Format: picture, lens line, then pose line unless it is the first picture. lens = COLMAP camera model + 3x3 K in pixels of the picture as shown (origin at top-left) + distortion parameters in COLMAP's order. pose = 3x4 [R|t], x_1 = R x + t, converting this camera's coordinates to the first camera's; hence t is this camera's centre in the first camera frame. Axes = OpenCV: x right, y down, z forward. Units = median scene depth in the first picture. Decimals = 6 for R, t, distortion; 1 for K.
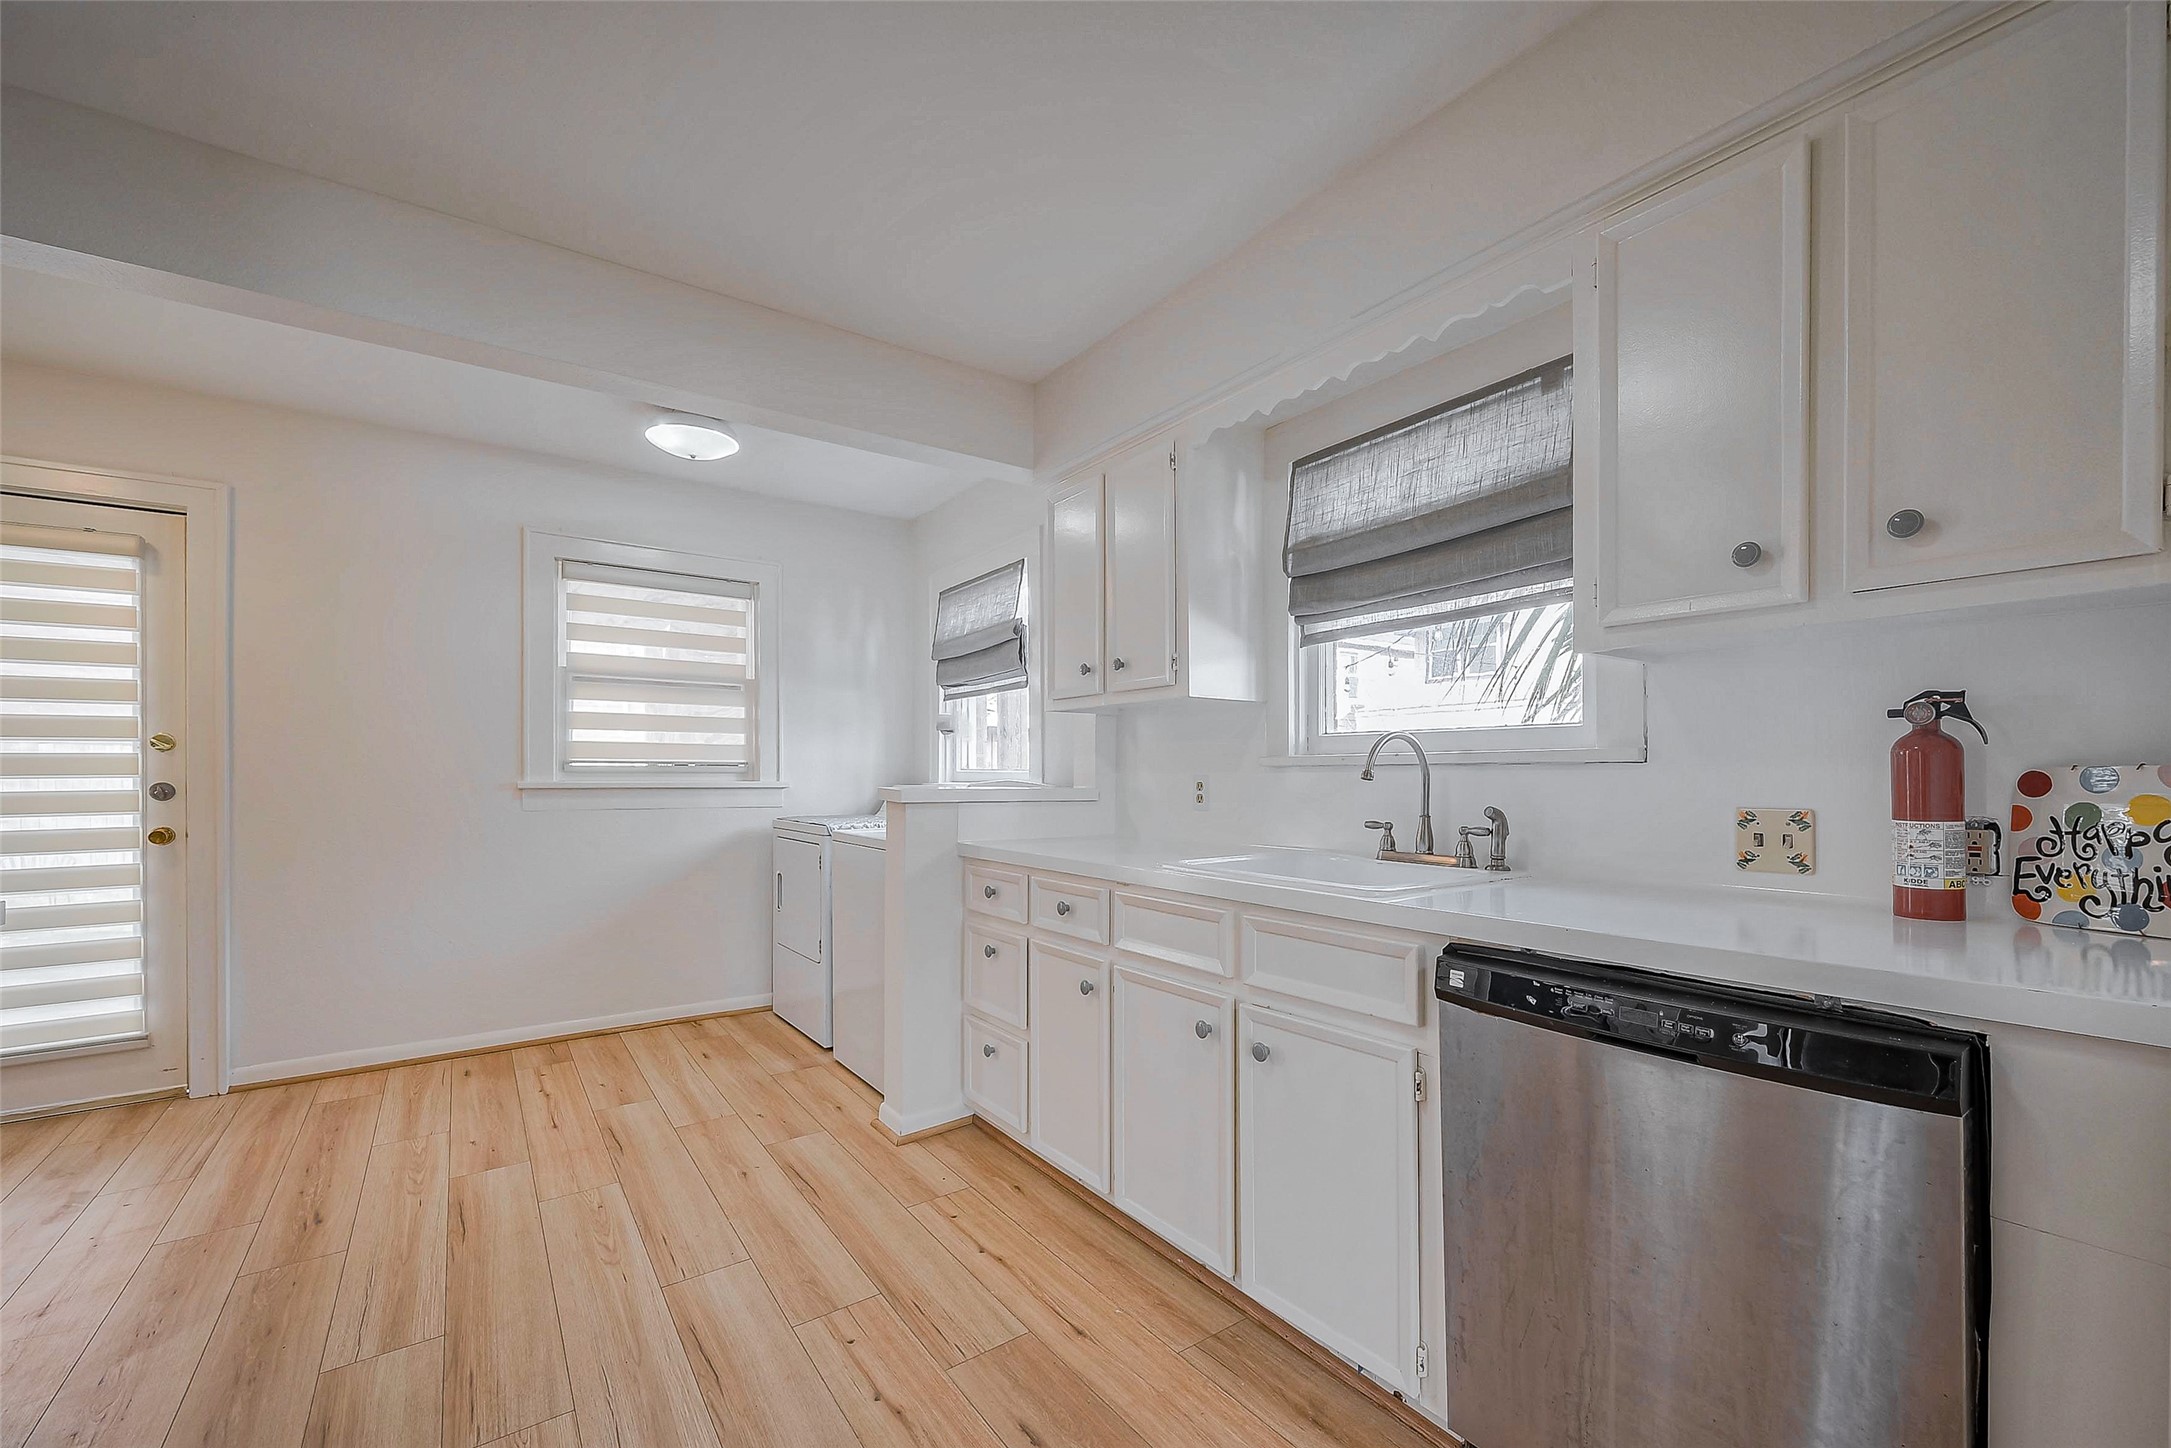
lens RADIAL K [[867.8, 0, 1089.6], [0, 867.8, 775.4], [0, 0, 1]] dist [-0.001284, -0.000529]
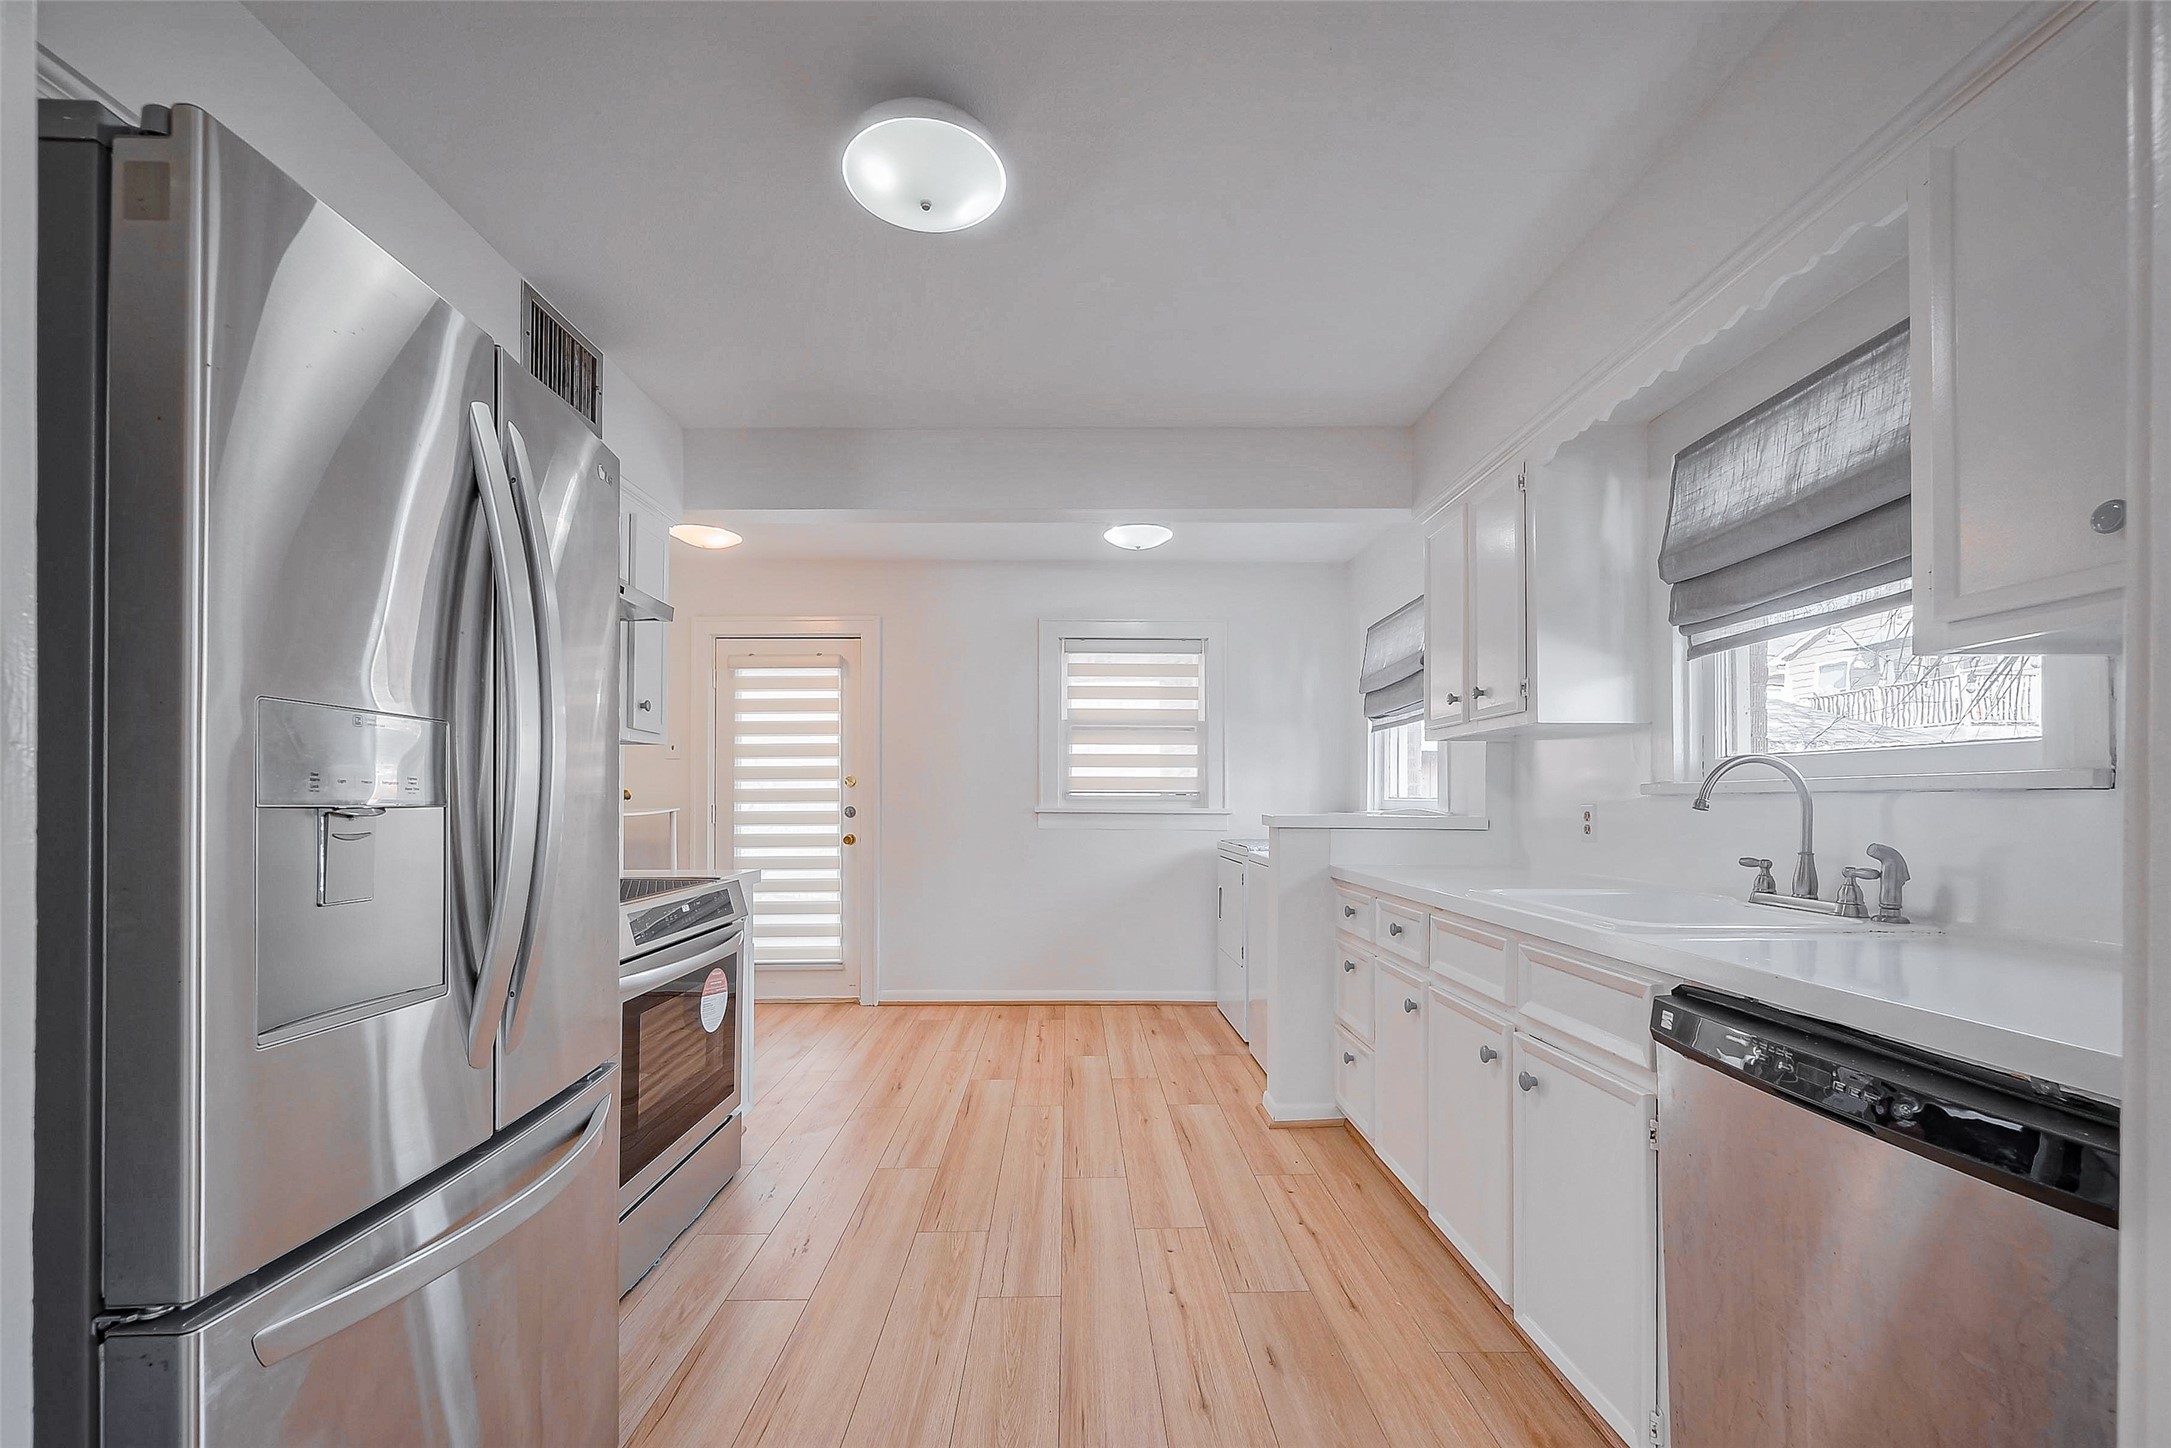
lens RADIAL K [[861.9, 0, 1086.4], [0, 861.9, 799.5], [0, 0, 1]] dist [-0.001724, -0.000299]
pose [[0.819542, 0.001016, -0.573018, 0.240517], [-0.003978, 0.999984, -0.003916, 0.000380], [0.573005, 0.005488, 0.819533, -0.071717]]
